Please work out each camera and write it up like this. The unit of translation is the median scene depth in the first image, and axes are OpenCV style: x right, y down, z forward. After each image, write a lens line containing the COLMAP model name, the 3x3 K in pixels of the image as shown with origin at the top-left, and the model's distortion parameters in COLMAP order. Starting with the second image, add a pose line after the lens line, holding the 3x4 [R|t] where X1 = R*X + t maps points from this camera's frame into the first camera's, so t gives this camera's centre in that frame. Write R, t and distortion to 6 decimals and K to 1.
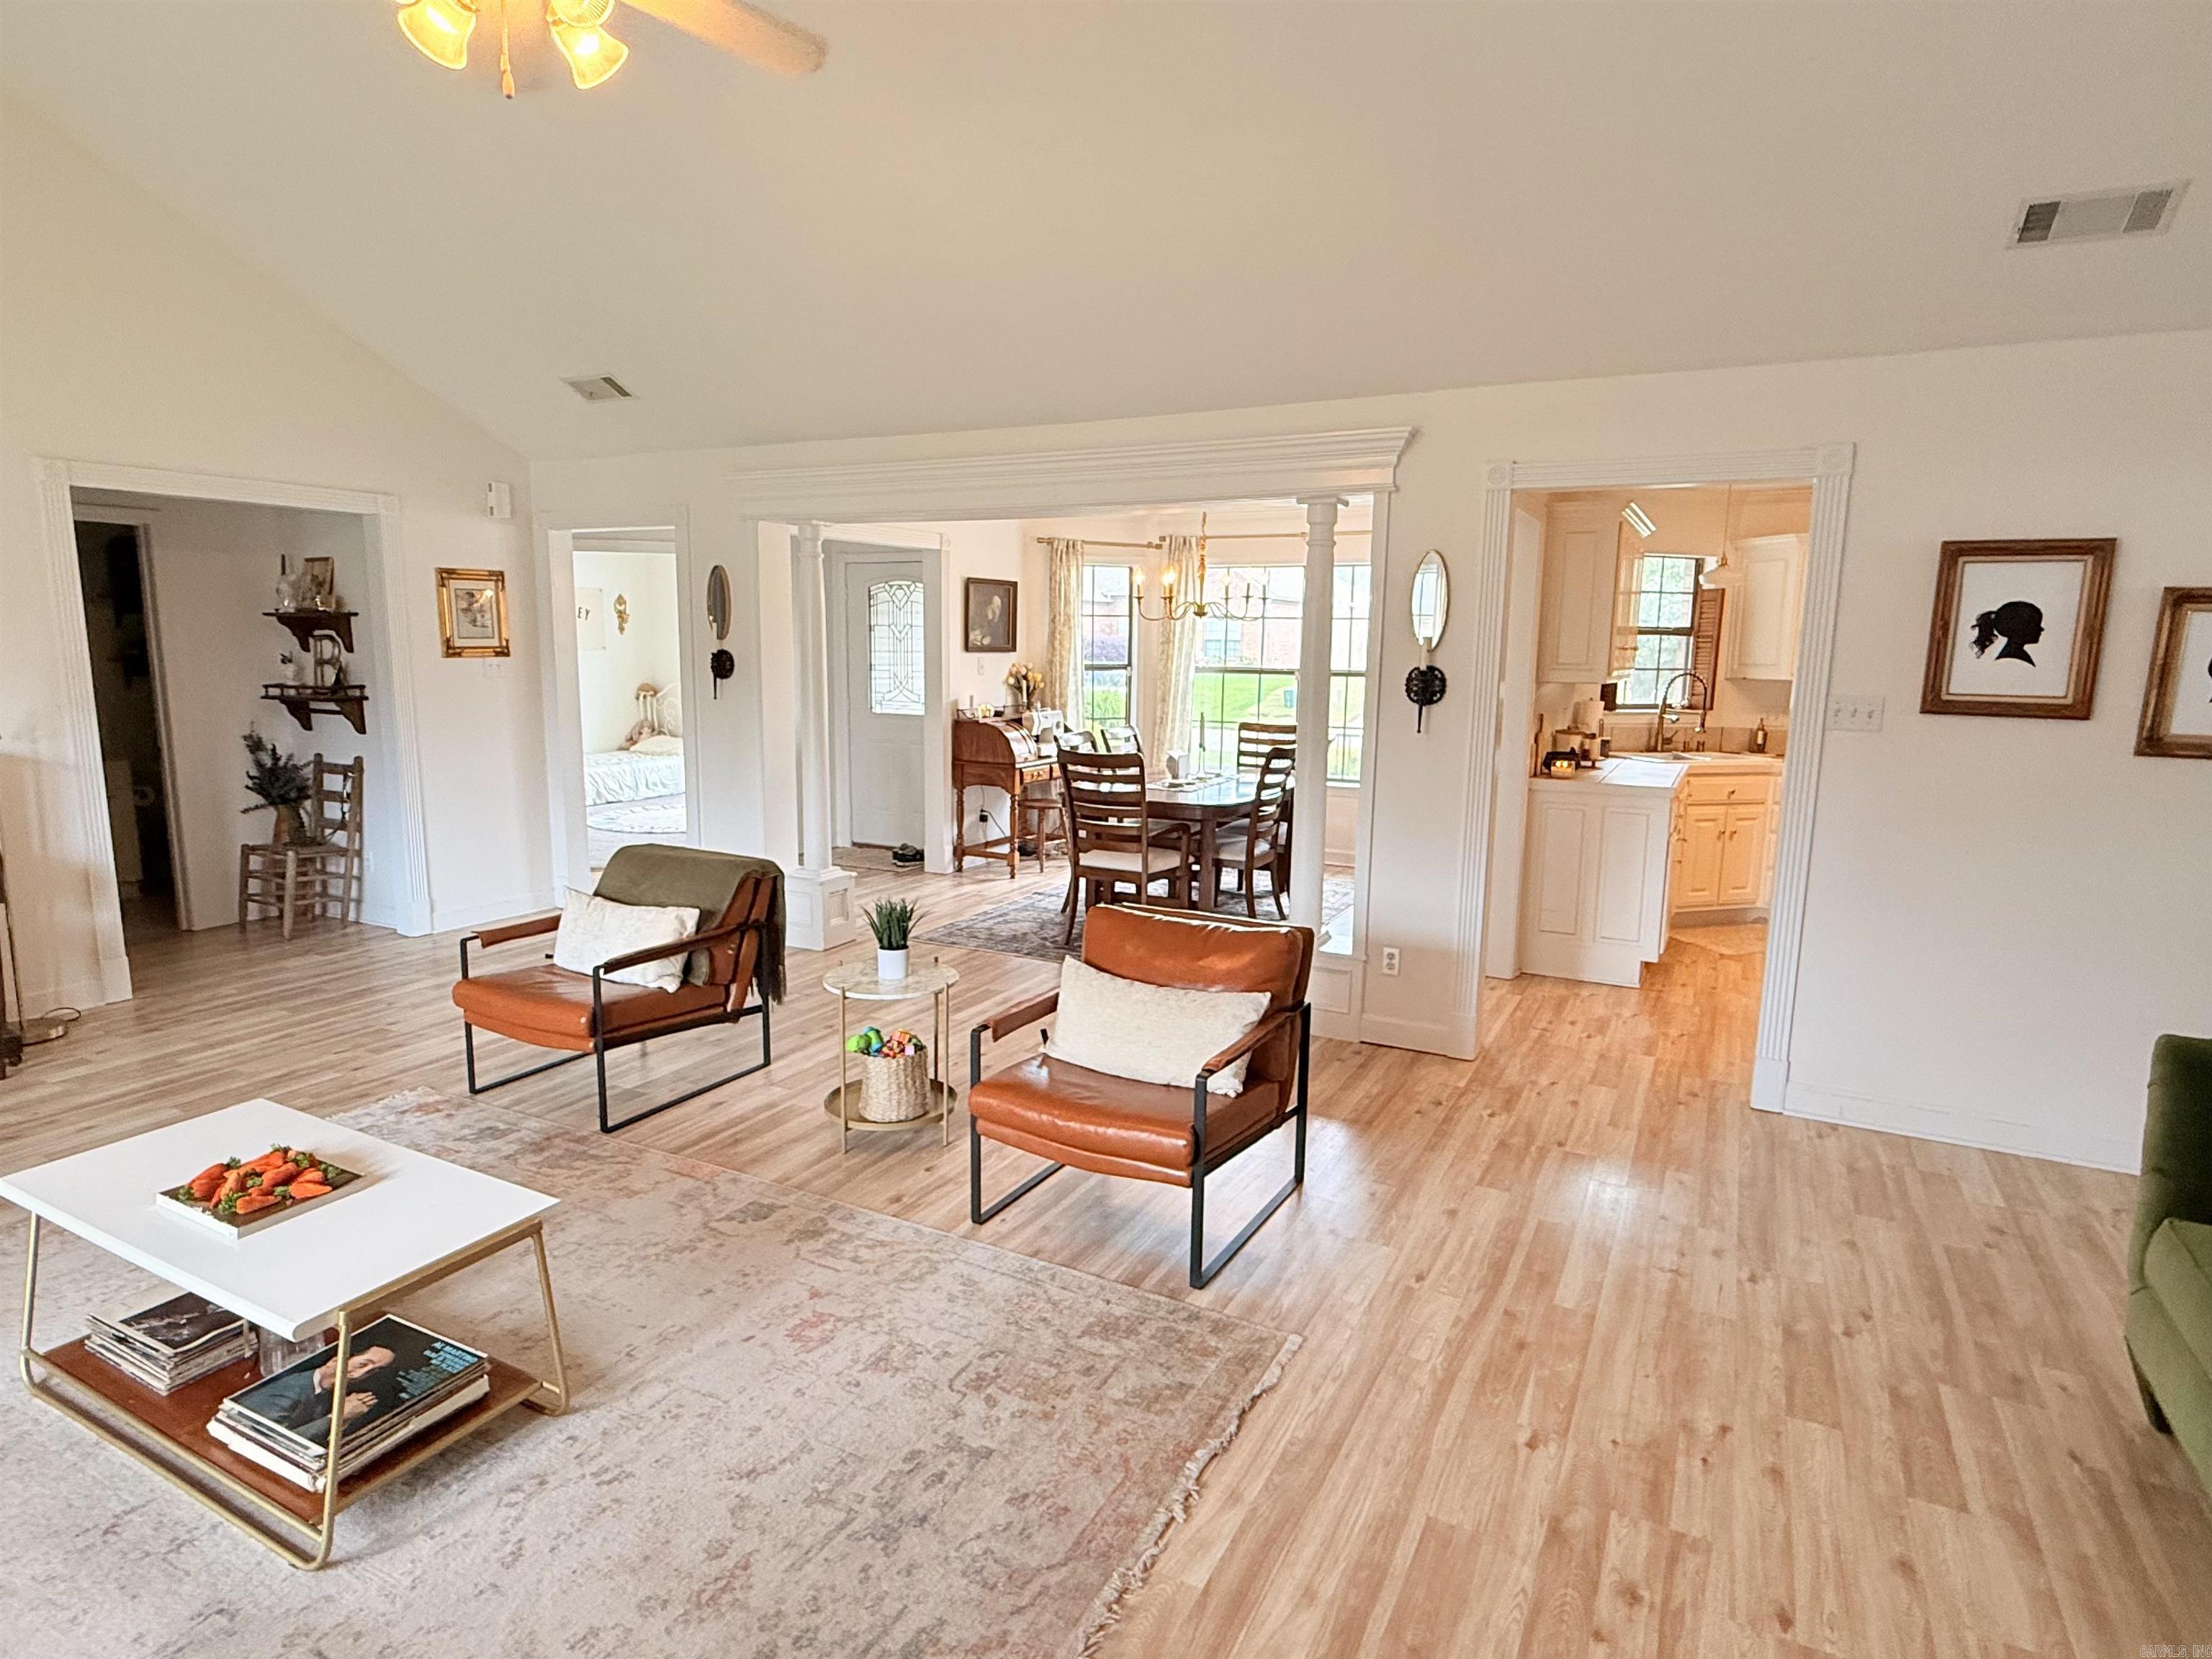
lens RADIAL K [[1219.2, 0, 1101.9], [0, 1219.2, 833.3], [0, 0, 1]] dist [-0.000015, 0.000768]
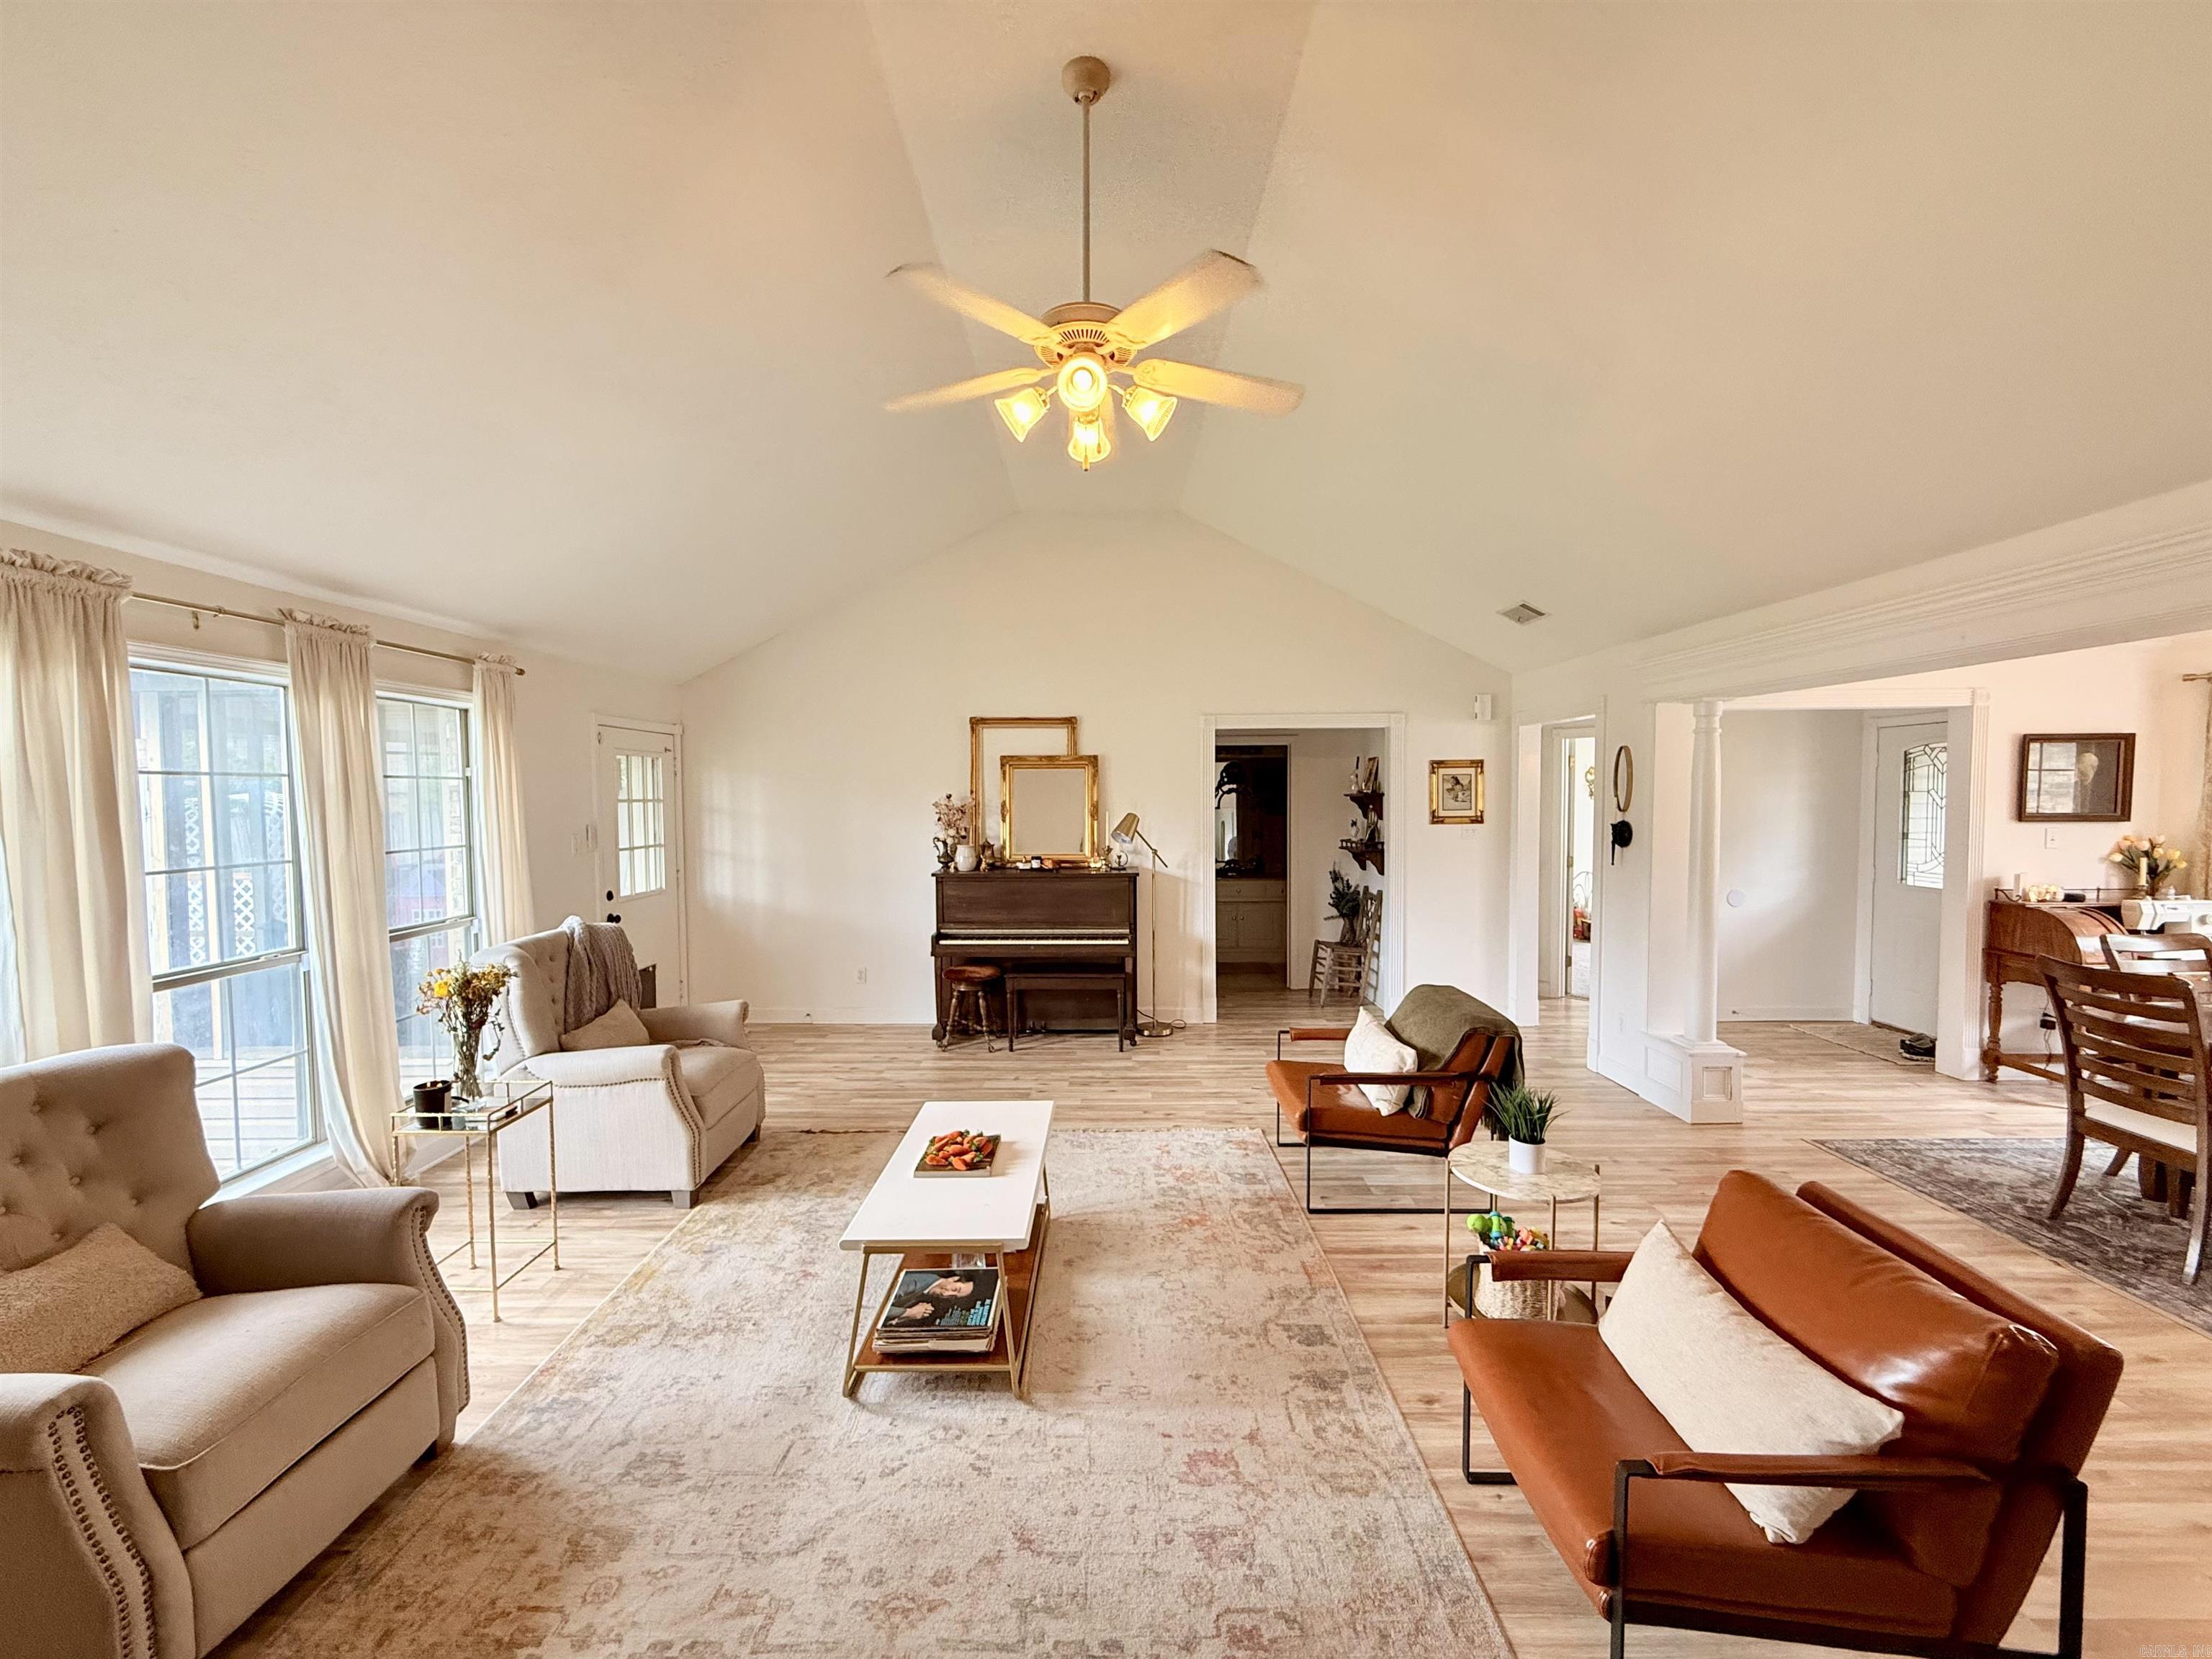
lens RADIAL K [[882.2, 0, 1098.1], [0, 882.2, 829.6], [0, 0, 1]] dist [-0.000163, 0.000202]
pose [[0.458822, 0.018773, -0.888330, 0.257063], [-0.127495, 0.990822, -0.044912, -0.065735], [0.879333, 0.133864, 0.457005, 0.309598]]
